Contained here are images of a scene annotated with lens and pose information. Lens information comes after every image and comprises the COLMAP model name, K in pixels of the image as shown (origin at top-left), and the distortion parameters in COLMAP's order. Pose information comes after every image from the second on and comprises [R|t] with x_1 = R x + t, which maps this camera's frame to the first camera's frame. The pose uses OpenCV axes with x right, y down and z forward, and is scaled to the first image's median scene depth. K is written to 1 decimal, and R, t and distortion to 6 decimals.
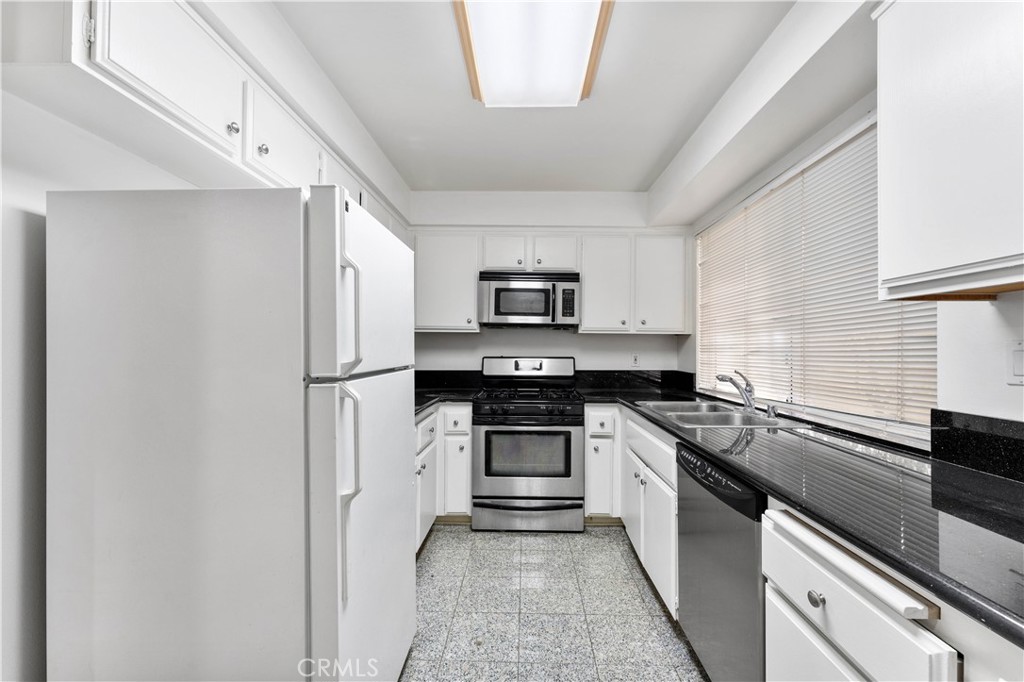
lens RADIAL K [[424.4, 0, 513.4], [0, 424.4, 347.9], [0, 0, 1]] dist [0.001066, 0.000027]
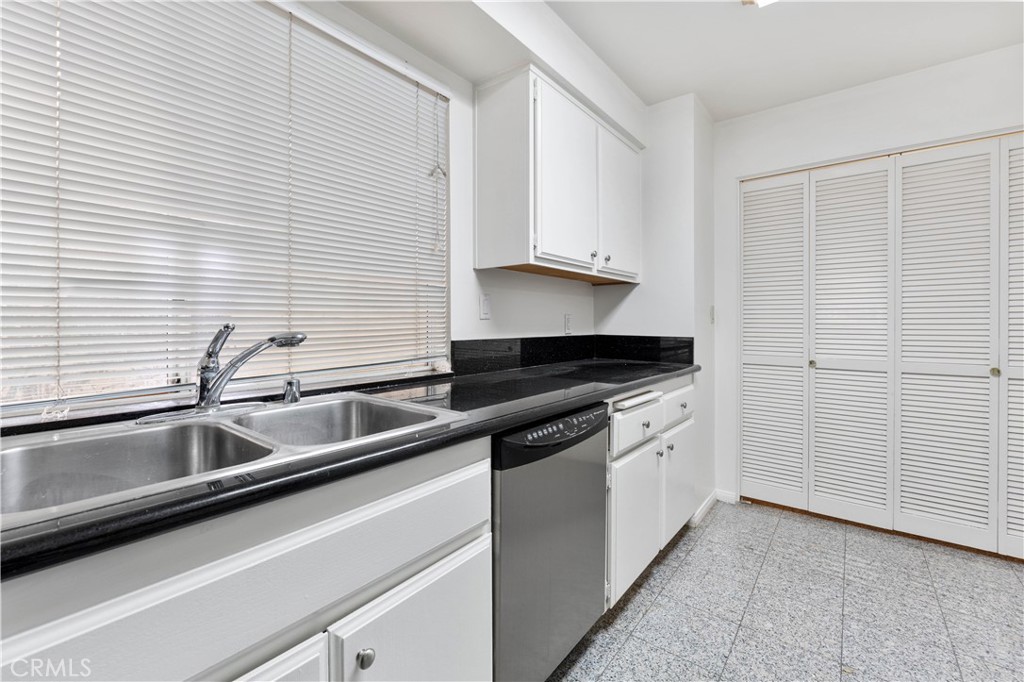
lens RADIAL K [[424.4, 0, 522.0], [0, 424.4, 317.2], [0, 0, 1]] dist [0.001066, 0.000027]
pose [[-0.809043, -0.008121, 0.587693, 0.007054], [-0.013074, 0.999906, -0.004182, 0.063411], [-0.587603, -0.011067, -0.809073, 1.803225]]
